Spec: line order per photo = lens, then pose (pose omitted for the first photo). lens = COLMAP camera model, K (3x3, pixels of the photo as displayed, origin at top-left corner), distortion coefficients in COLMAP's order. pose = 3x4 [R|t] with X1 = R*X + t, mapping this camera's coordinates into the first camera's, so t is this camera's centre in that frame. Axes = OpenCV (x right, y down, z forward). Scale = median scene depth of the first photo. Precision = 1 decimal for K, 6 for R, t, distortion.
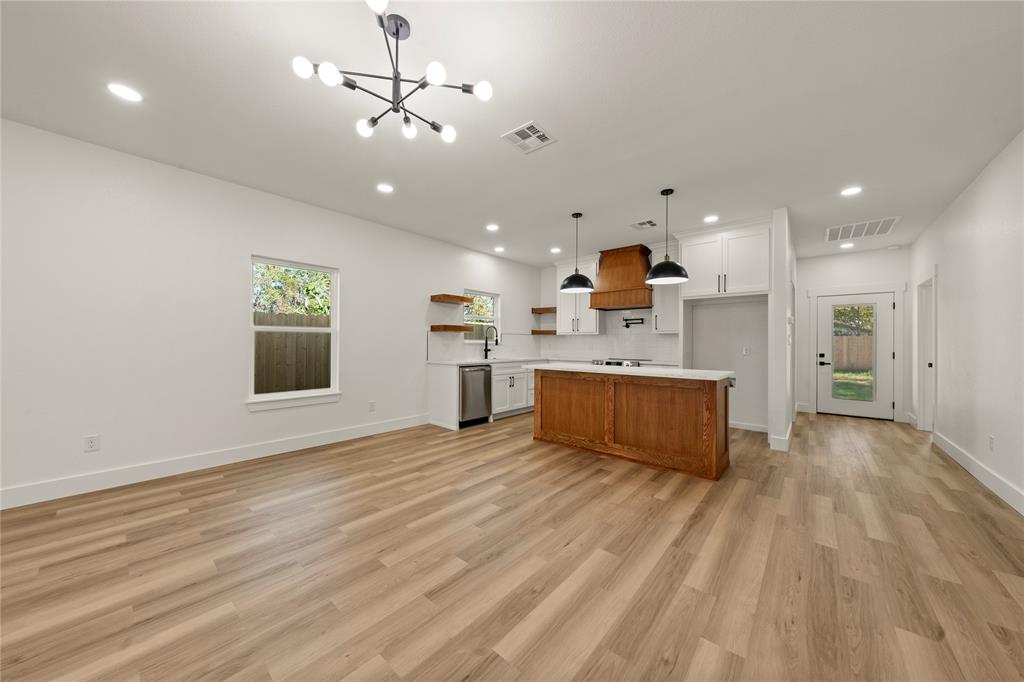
lens RADIAL K [[356.1, 0, 506.2], [0, 356.1, 342.7], [0, 0, 1]] dist [-0.001321, -0.000052]
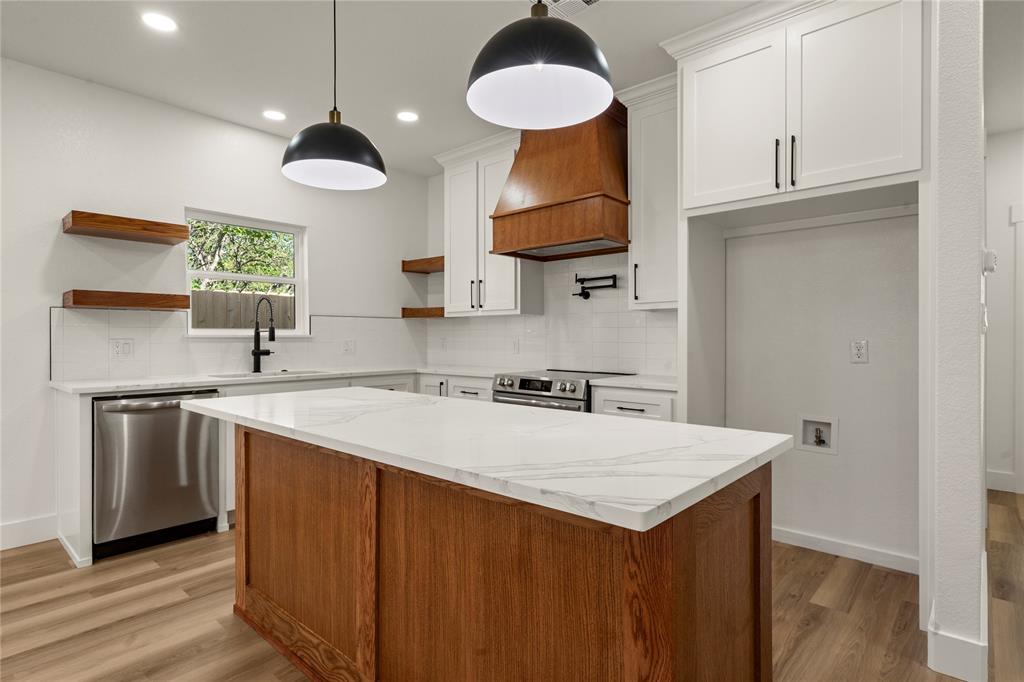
lens RADIAL K [[532.1, 0, 509.8], [0, 532.1, 341.8], [0, 0, 1]] dist [0.003439, 0.000639]
pose [[0.999898, -0.005989, -0.012975, 0.276288], [0.006112, 0.999937, 0.009459, 0.003812], [0.012918, -0.009538, 0.999871, 0.380523]]
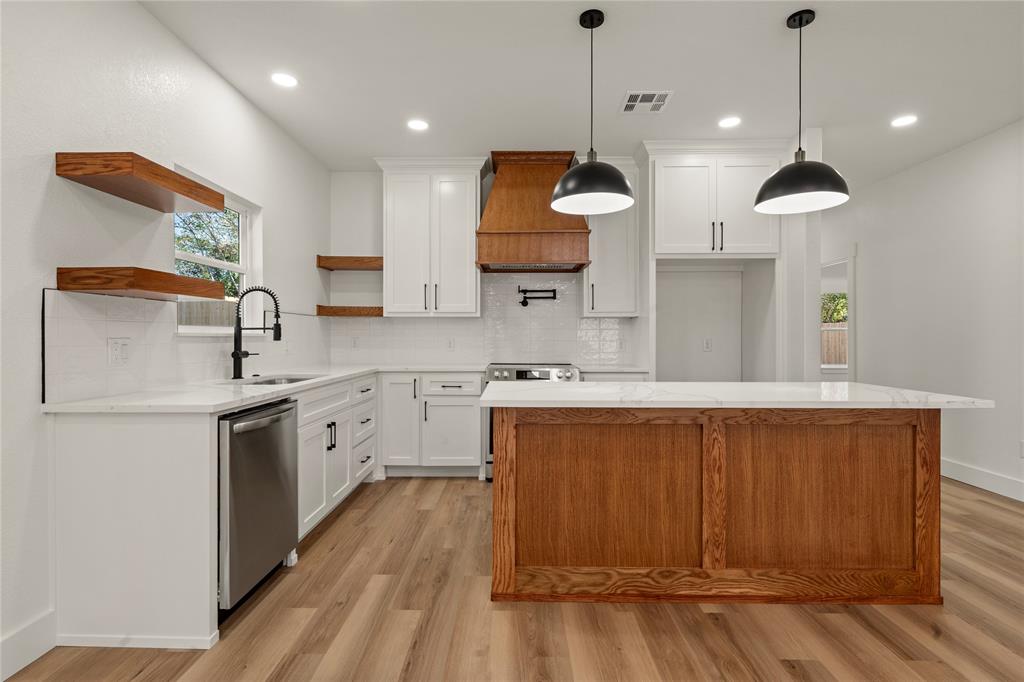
lens RADIAL K [[491.9, 0, 507.0], [0, 491.9, 339.1], [0, 0, 1]] dist [0.001052, 0.000985]
pose [[0.760824, -0.008409, 0.648904, -0.181904], [0.002881, 0.999950, 0.009581, 0.001677], [-0.648952, -0.005420, 0.760810, 0.479300]]
